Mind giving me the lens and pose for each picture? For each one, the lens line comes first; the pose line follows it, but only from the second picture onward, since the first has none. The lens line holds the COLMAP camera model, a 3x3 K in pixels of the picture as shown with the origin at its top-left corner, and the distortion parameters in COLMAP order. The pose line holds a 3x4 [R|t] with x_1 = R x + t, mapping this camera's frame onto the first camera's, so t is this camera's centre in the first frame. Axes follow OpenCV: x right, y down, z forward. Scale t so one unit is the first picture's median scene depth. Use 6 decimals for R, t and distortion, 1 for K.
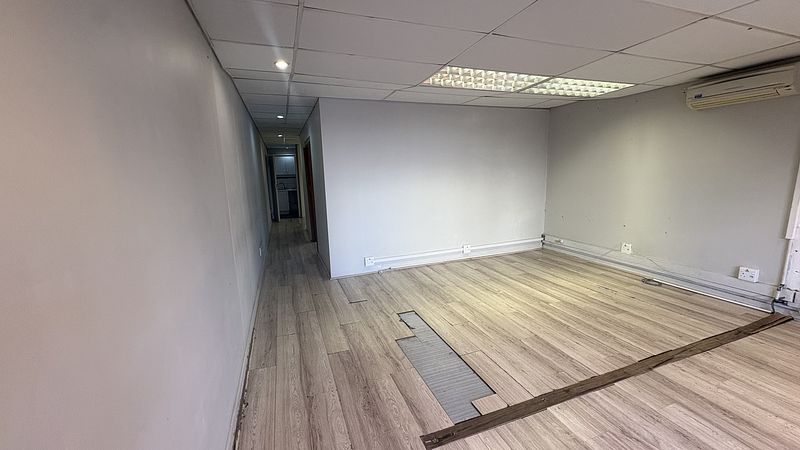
lens RADIAL K [[317.4, 0, 400.0], [0, 317.4, 225.0], [0, 0, 1]] dist [-0.002608, 0.000113]
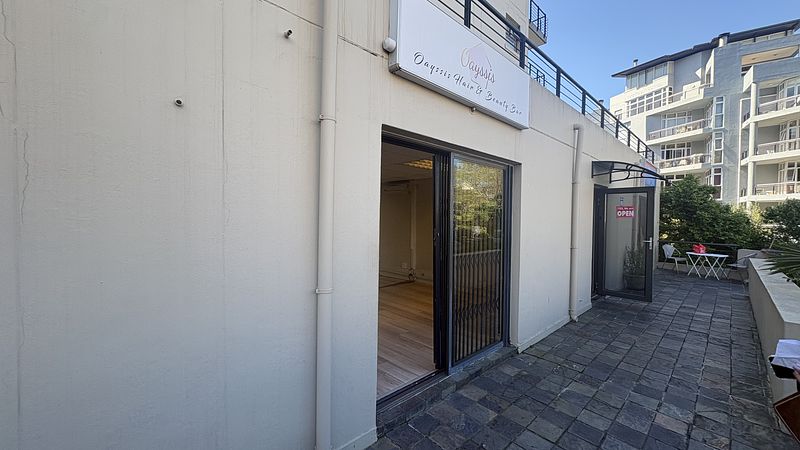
lens RADIAL K [[317.4, 0, 400.0], [0, 317.4, 225.0], [0, 0, 1]] dist [-0.002608, 0.000113]
pose [[0.915726, 0.030007, 0.400681, 0.098748], [0.031520, 0.988770, -0.146085, 0.170853], [-0.400565, 0.146404, 0.904496, -1.003998]]
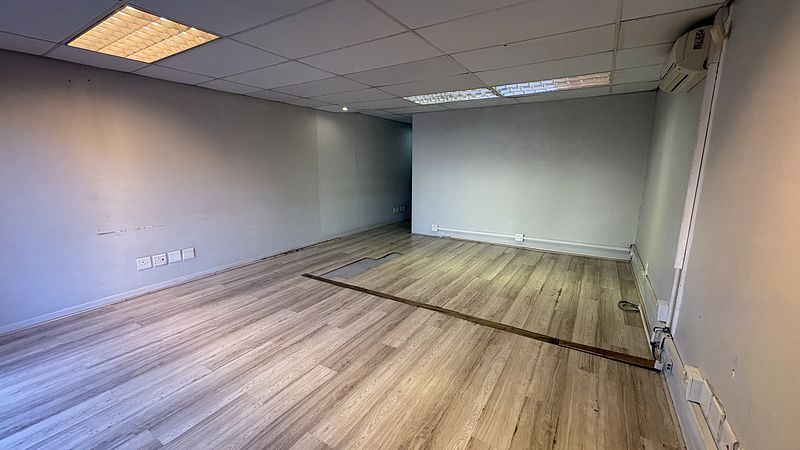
lens RADIAL K [[317.4, 0, 400.0], [0, 317.4, 225.0], [0, 0, 1]] dist [-0.002608, 0.000113]
pose [[0.610936, 0.179938, -0.770960, 1.084040], [-0.151863, 0.982380, 0.108941, -0.030219], [0.776978, 0.050524, 0.627497, 0.010966]]
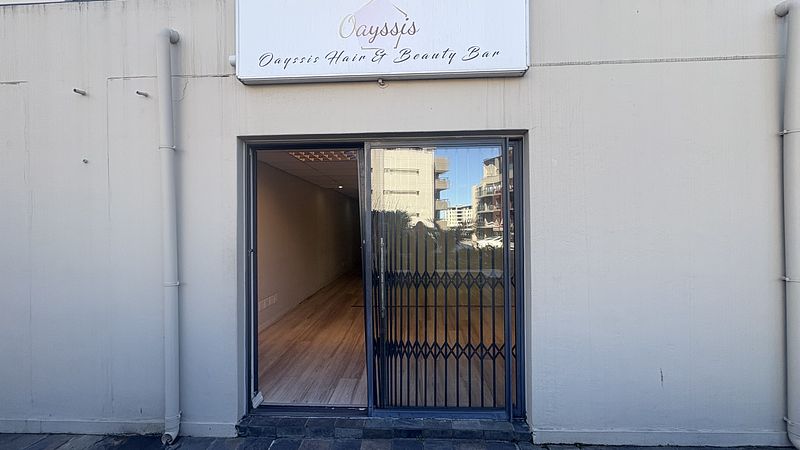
lens RADIAL K [[317.4, 0, 400.0], [0, 317.4, 225.0], [0, 0, 1]] dist [-0.002608, 0.000113]
pose [[0.921641, 0.016692, -0.387684, 0.835477], [-0.079642, 0.985942, -0.146884, 0.137269], [0.379783, 0.166250, 0.910014, -0.905381]]
